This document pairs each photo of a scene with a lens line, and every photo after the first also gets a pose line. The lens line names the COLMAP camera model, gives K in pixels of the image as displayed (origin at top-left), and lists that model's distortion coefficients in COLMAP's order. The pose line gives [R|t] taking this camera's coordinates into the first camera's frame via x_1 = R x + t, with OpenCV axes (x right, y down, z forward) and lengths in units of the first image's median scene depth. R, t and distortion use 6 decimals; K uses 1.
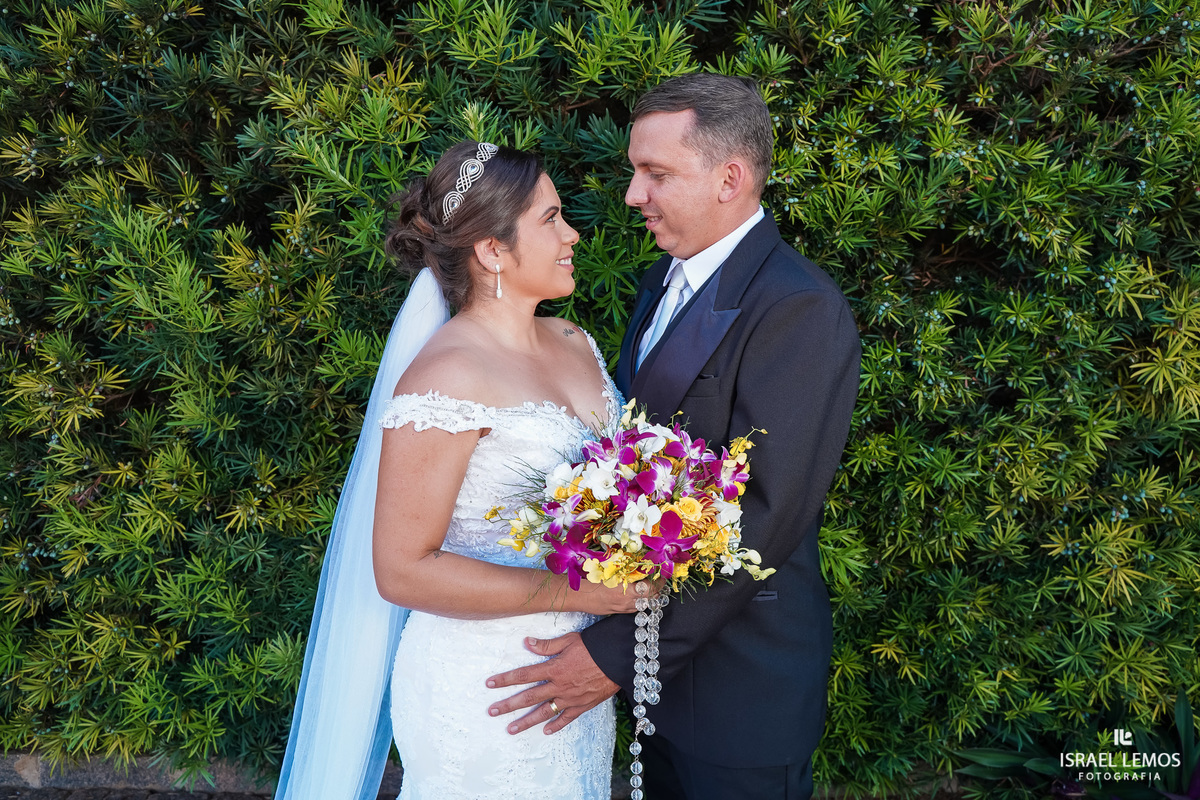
lens RADIAL K [[987.3, 0, 606.1], [0, 987.3, 404.6], [0, 0, 1]] dist [-0.118582, 0.101291]
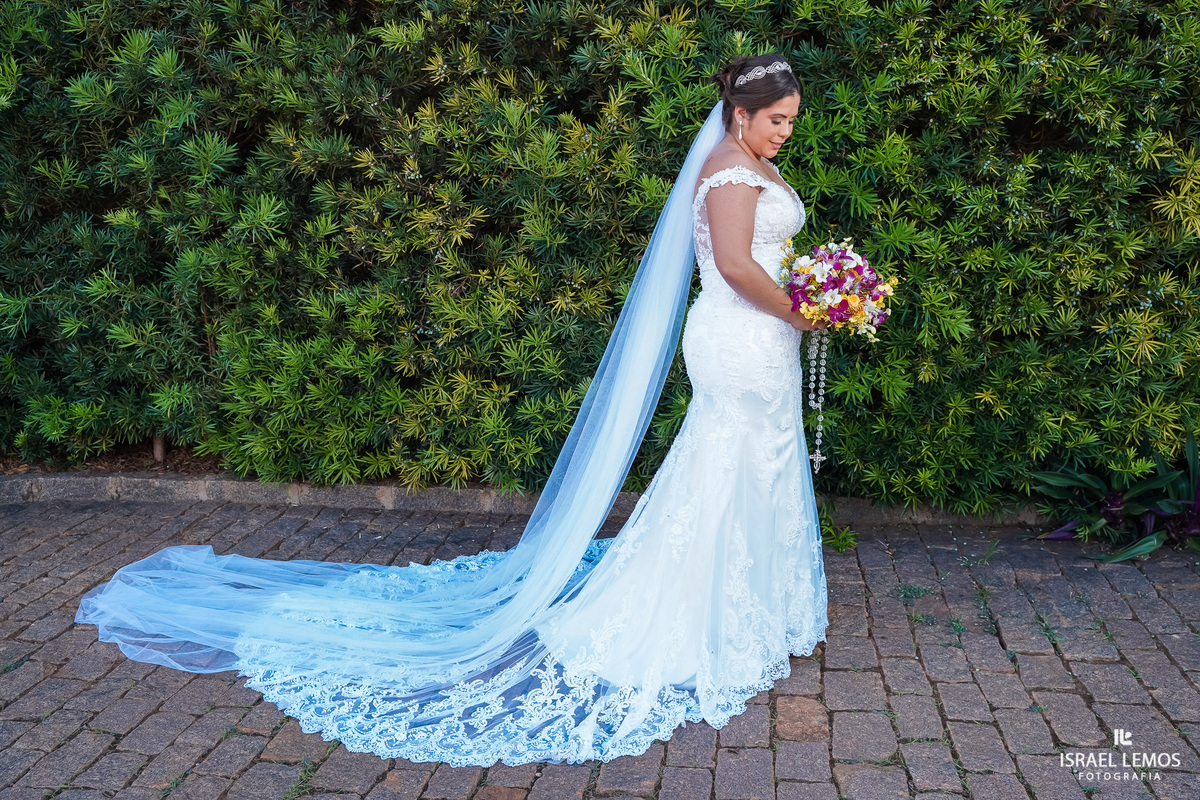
lens RADIAL K [[987.3, 0, 595.7], [0, 987.3, 401.6], [0, 0, 1]] dist [-0.118582, 0.101291]
pose [[0.994267, 0.019076, -0.105209, -0.164630], [-0.015188, 0.999176, 0.037632, 0.228222], [0.105840, -0.035819, 0.993738, -0.602067]]
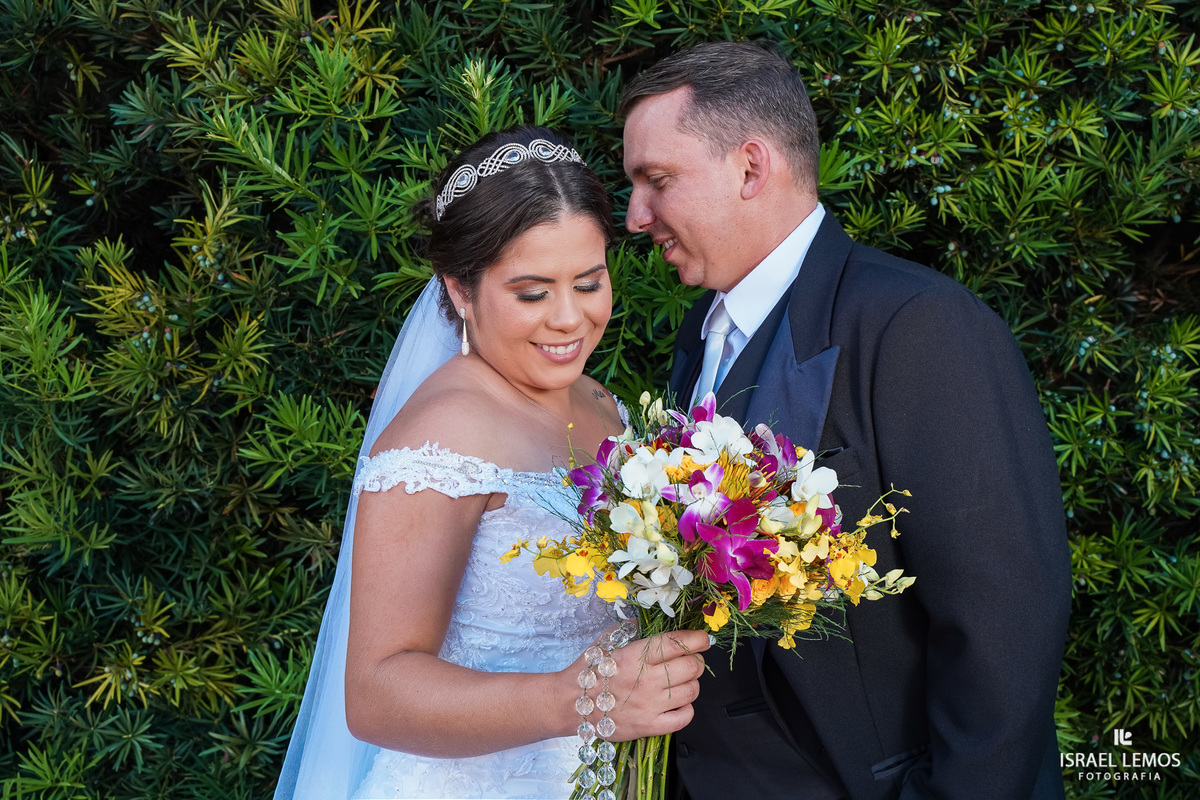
lens RADIAL K [[1666.7, 0, 601.7], [0, 1666.7, 406.5], [0, 0, 1]] dist [0.100917, 0.000000]
pose [[0.999618, -0.019509, -0.019569, -0.023889], [0.017994, 0.997036, -0.074806, 0.022169], [0.020971, 0.074426, 0.997006, -0.141329]]
